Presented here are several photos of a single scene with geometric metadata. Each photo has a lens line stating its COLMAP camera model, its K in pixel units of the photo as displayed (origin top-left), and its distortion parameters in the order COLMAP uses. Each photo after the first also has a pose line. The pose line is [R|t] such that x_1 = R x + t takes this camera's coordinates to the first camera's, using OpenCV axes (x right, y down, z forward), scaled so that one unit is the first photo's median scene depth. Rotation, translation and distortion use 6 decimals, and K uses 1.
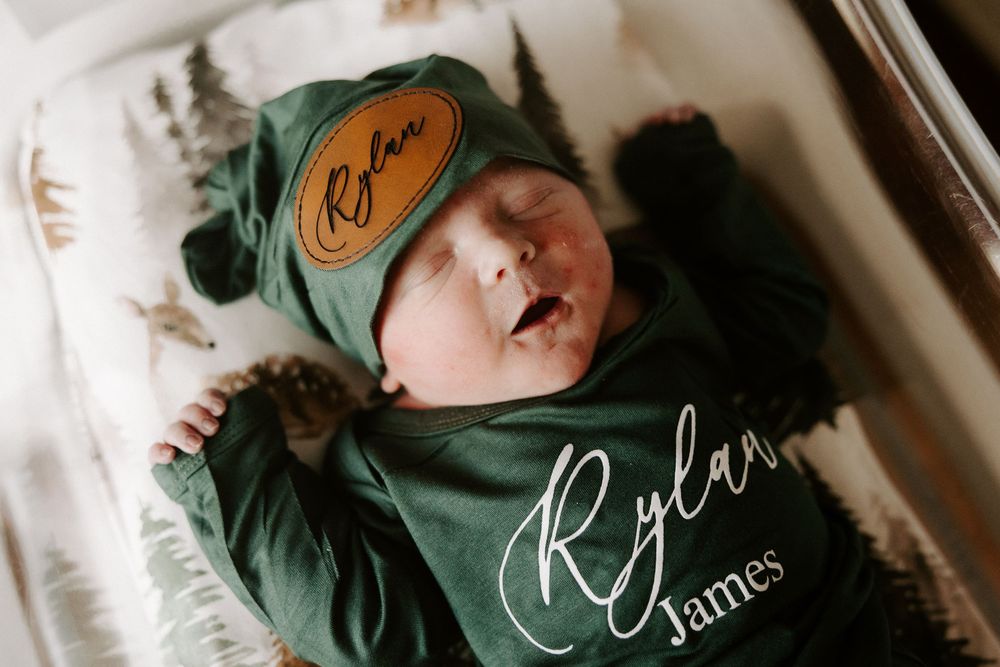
lens RADIAL K [[1105.0, 0, 500.0], [0, 1105.0, 333.5], [0, 0, 1]] dist [-0.225302, 0.481757]
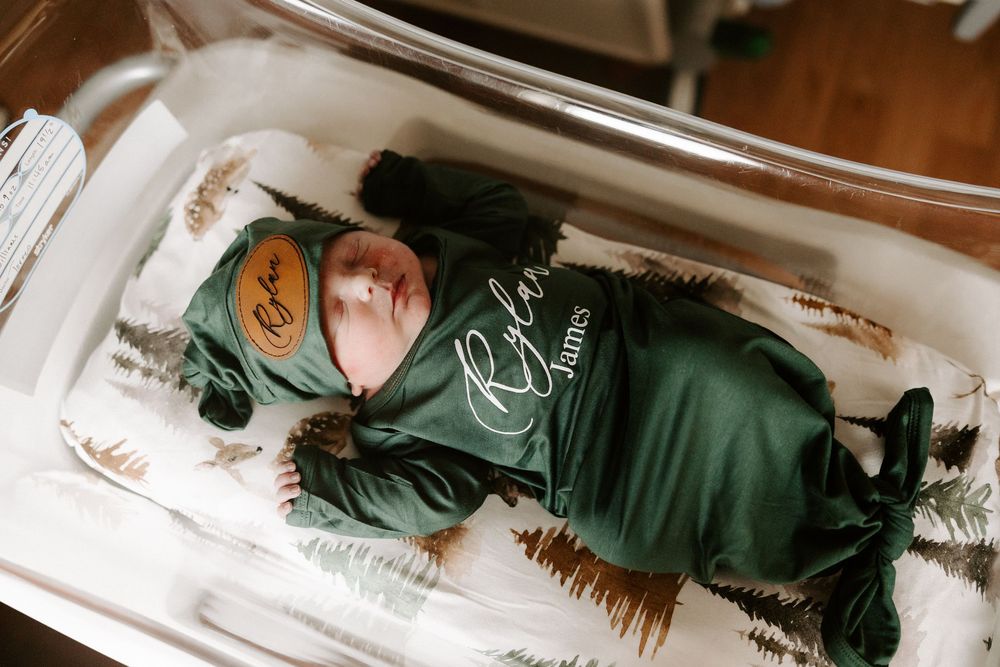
lens RADIAL K [[877.7, 0, 503.1], [0, 877.7, 360.6], [0, 0, 1]] dist [0.010061, -0.307864]
pose [[0.725457, -0.676006, 0.129339, -0.086738], [0.672030, 0.736301, 0.078977, 0.061503], [-0.148621, 0.029625, 0.988450, -0.415324]]
